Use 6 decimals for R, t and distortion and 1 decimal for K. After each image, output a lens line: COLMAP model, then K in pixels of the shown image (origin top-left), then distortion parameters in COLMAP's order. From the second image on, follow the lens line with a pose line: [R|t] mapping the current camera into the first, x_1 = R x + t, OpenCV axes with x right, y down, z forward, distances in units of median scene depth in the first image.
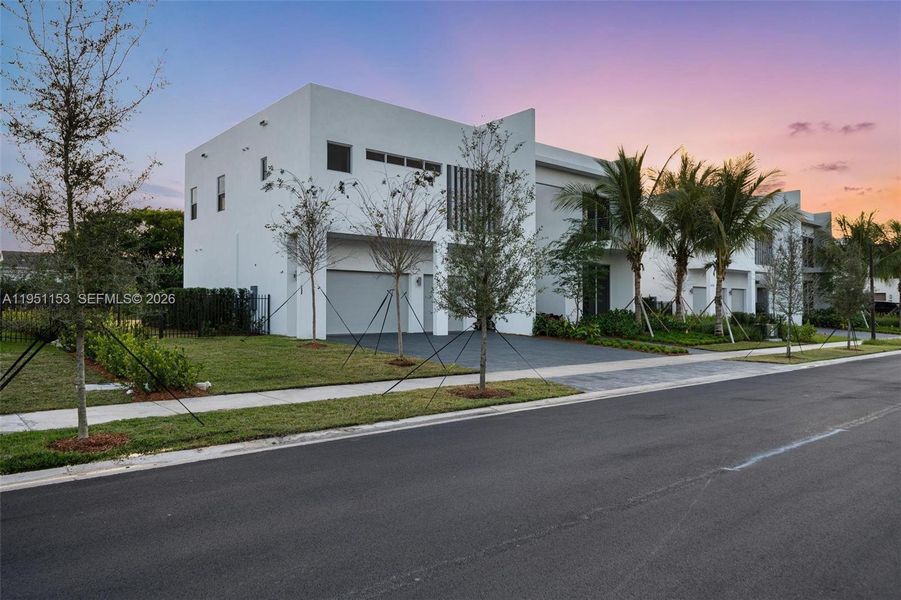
lens RADIAL K [[518.1, 0, 450.5], [0, 518.1, 300.0], [0, 0, 1]] dist [-0.037928, -0.000247]
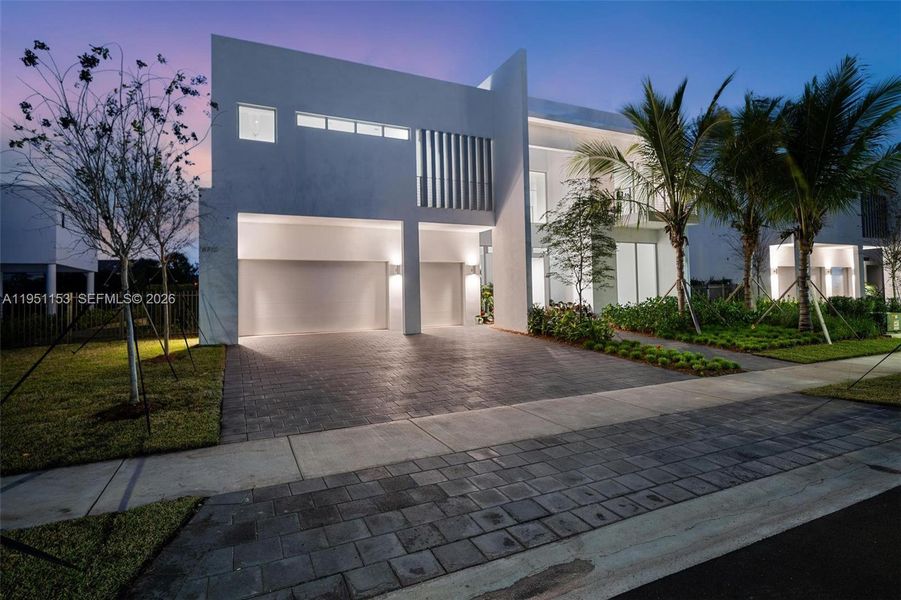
lens RADIAL K [[452.0, 0, 446.2], [0, 452.0, 284.5], [0, 0, 1]] dist [0.000984, 0.000587]
pose [[0.978559, -0.030632, -0.203674, 0.169372], [0.028286, 0.999496, -0.014421, 0.000371], [0.204013, 0.008351, 0.978933, 0.291169]]
